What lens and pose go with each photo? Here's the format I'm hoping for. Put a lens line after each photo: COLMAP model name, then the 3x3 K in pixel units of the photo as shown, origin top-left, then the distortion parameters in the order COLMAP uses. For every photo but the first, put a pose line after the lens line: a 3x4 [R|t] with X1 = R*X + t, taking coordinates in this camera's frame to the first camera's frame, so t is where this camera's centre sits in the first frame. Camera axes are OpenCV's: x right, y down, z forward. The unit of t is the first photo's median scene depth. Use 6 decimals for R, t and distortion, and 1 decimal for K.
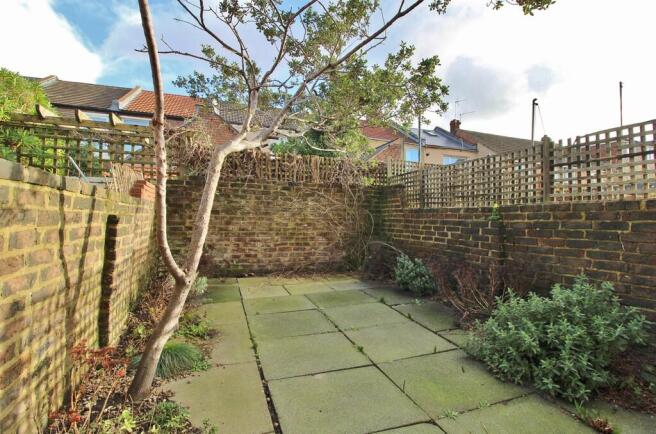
lens RADIAL K [[305.5, 0, 327.6], [0, 305.5, 215.0], [0, 0, 1]] dist [-0.001643, -0.000226]
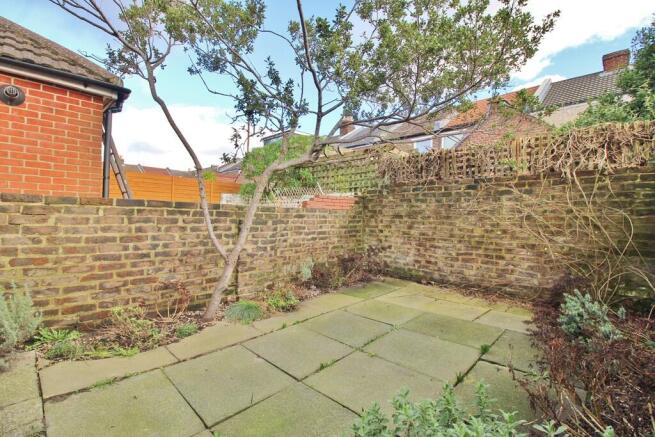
lens RADIAL K [[305.1, 0, 328.2], [0, 305.1, 218.0], [0, 0, 1]] dist [-0.001643, -0.000226]
pose [[0.432365, -0.006473, -0.901676, 0.456365], [0.000784, 0.999977, -0.006803, 0.001705], [0.901699, 0.002234, 0.432360, 0.303167]]
